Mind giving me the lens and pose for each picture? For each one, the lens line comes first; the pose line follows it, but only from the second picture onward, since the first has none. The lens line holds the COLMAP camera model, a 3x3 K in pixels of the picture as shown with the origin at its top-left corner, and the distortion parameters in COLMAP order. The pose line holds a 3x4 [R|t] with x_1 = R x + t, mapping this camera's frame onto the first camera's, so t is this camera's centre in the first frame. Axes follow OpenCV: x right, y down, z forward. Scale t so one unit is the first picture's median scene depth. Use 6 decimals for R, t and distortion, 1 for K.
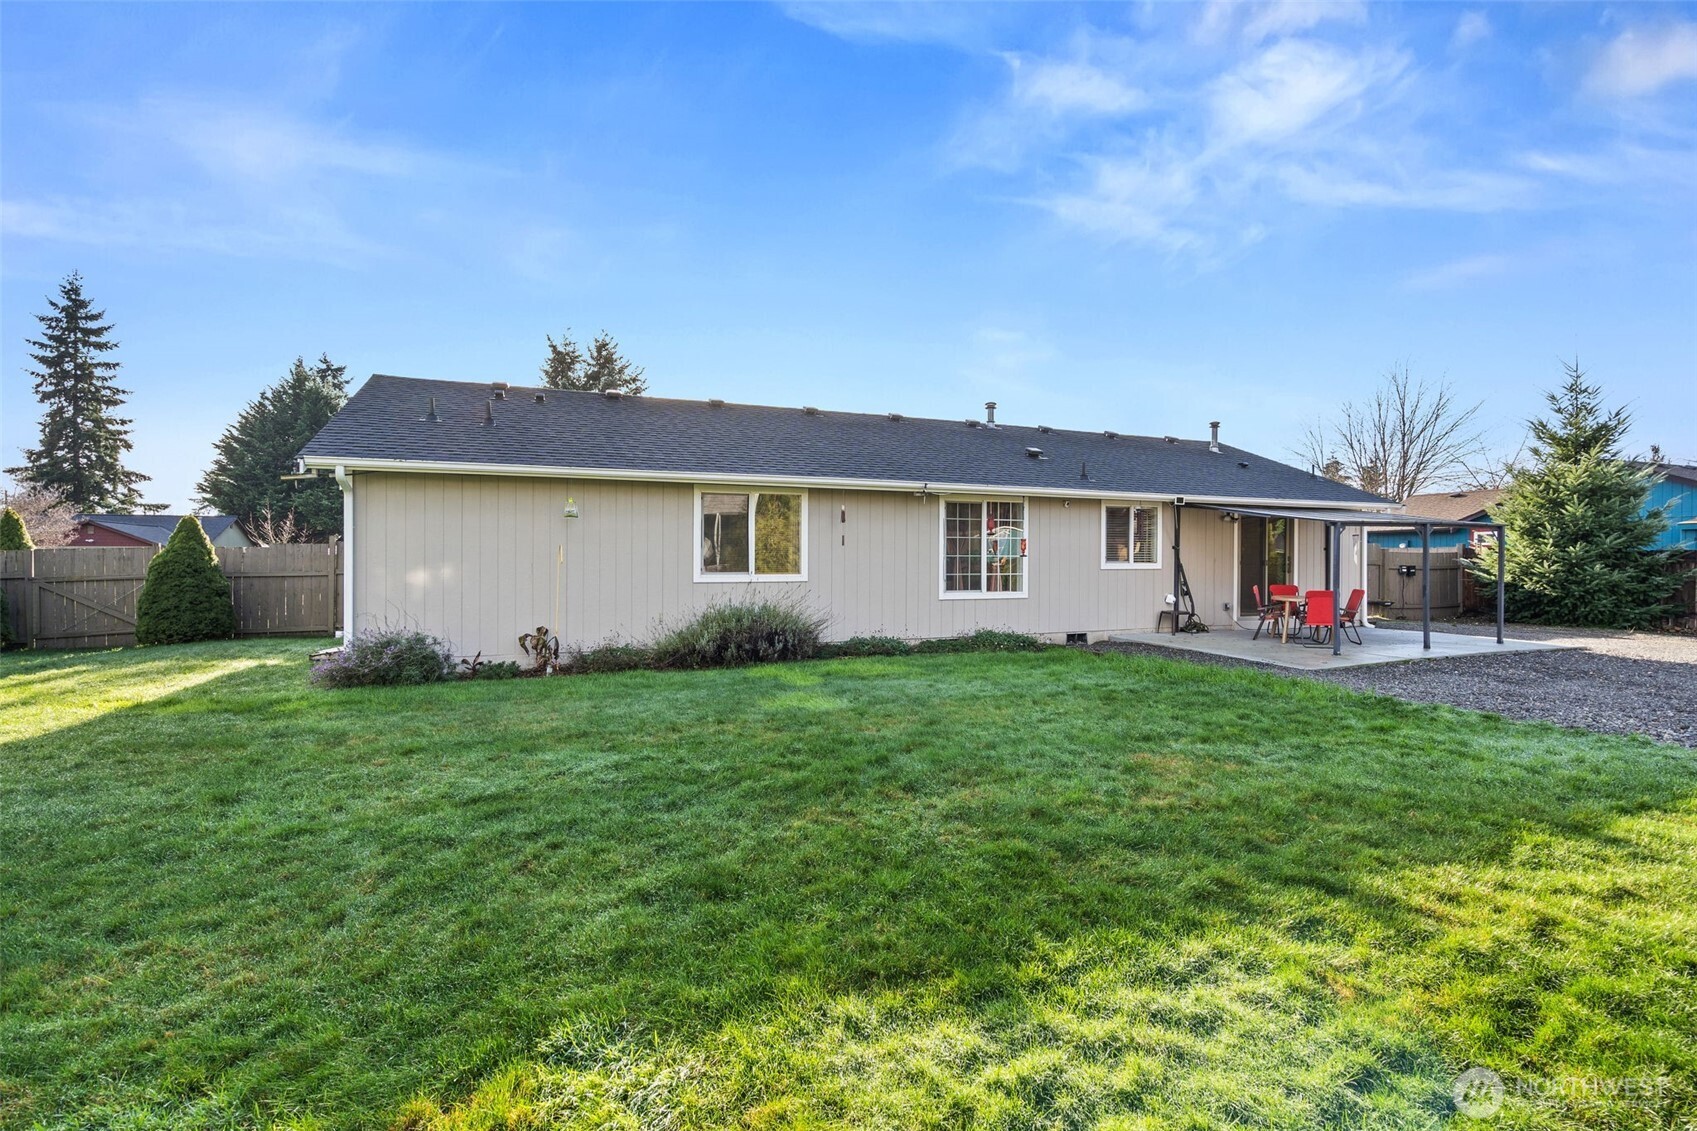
lens RADIAL K [[781.1, 0, 848.5], [0, 781.1, 565.5], [0, 0, 1]] dist [-0.001265, 0.000231]
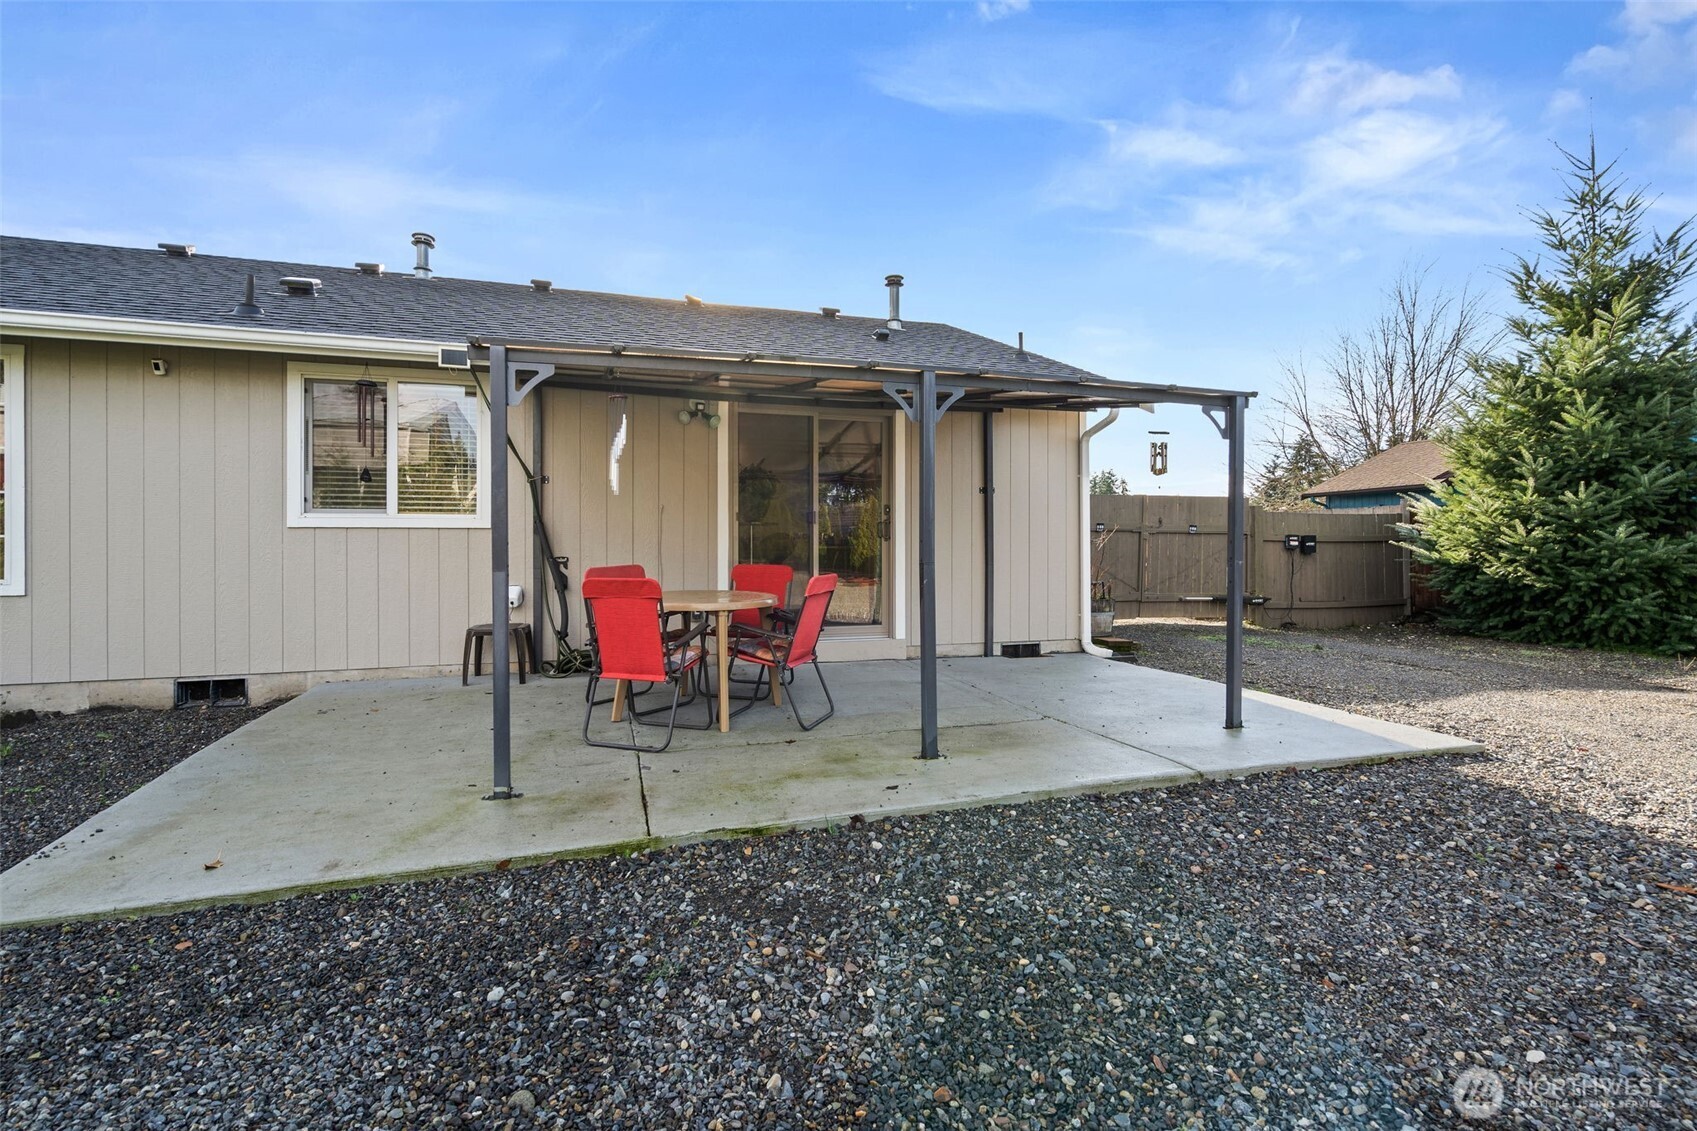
lens RADIAL K [[781.2, 0, 843.6], [0, 781.2, 552.3], [0, 0, 1]] dist [-0.002942, -0.000778]
pose [[0.996529, -0.002198, -0.083213, 0.489302], [0.002174, 0.999998, -0.000374, 0.014000], [0.083213, 0.000192, 0.996532, 0.448749]]
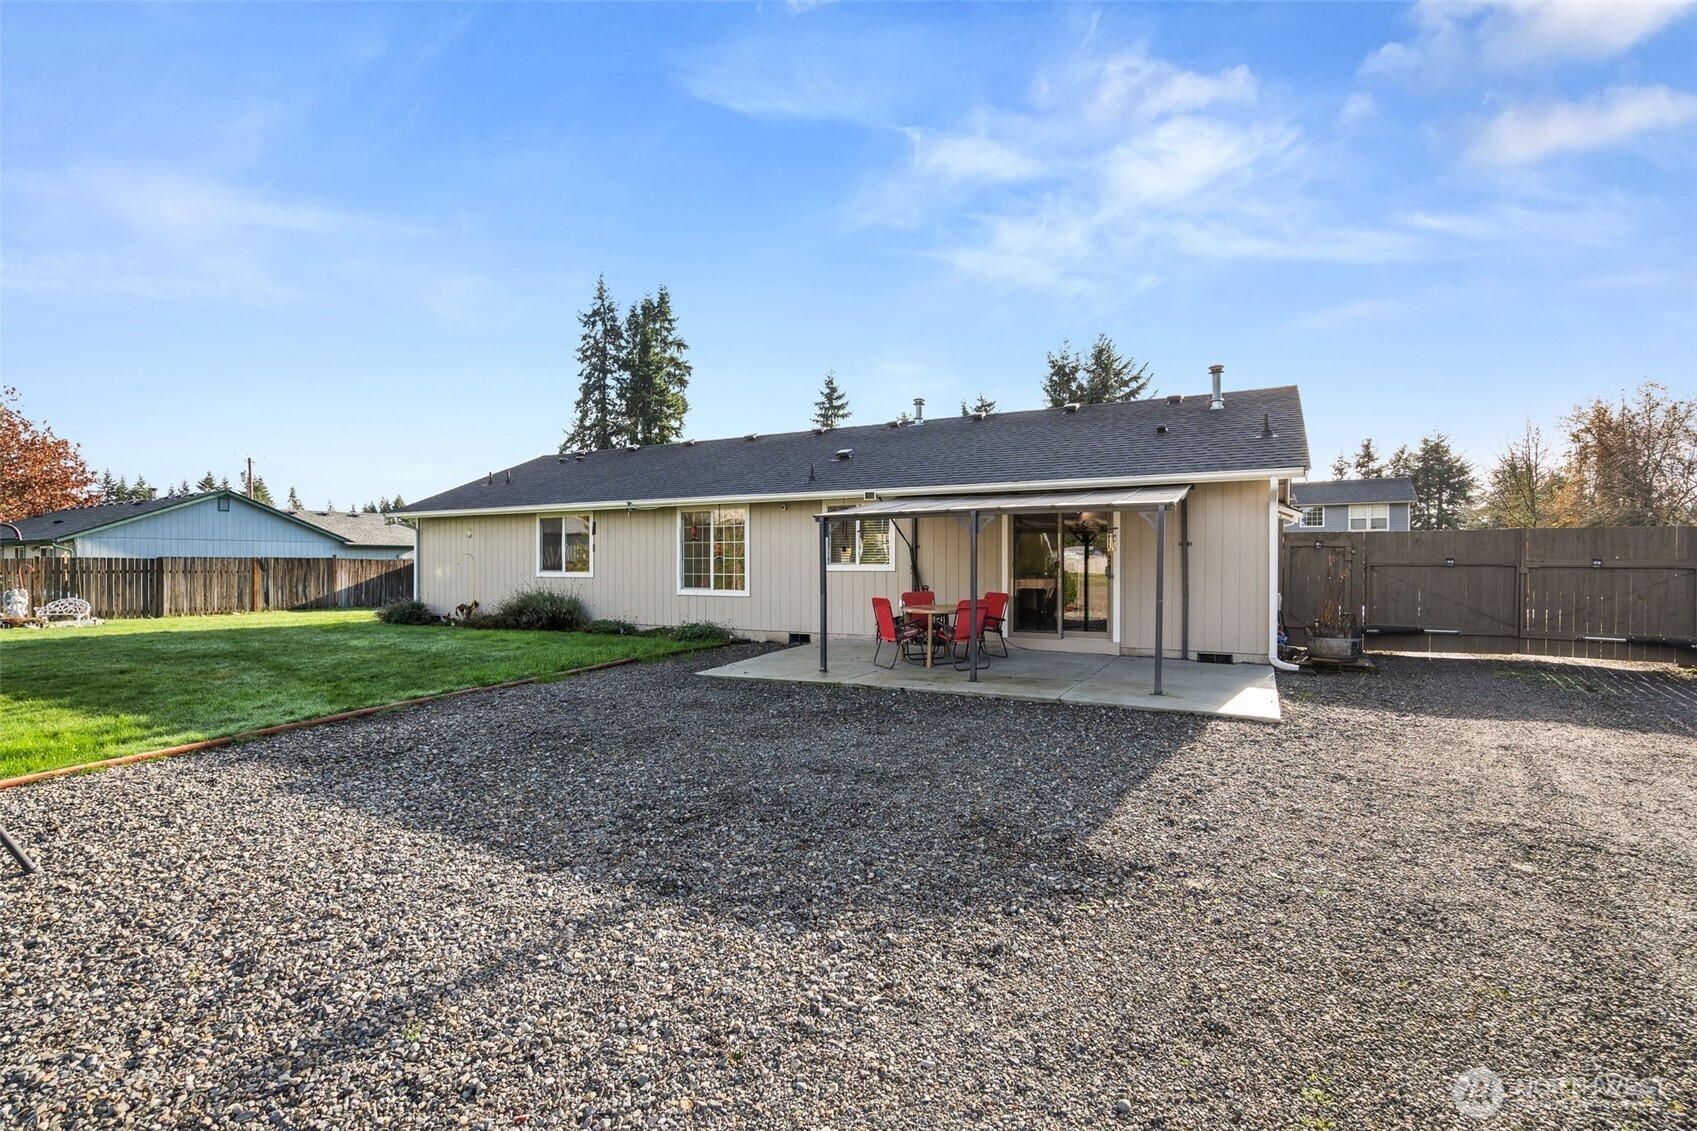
lens RADIAL K [[781.2, 0, 843.6], [0, 781.2, 552.3], [0, 0, 1]] dist [-0.002942, -0.000778]
pose [[0.635560, -0.010549, -0.771980, 0.816913], [-0.002344, 0.999876, -0.015593, -0.002355], [0.772048, 0.011720, 0.635456, 0.292975]]
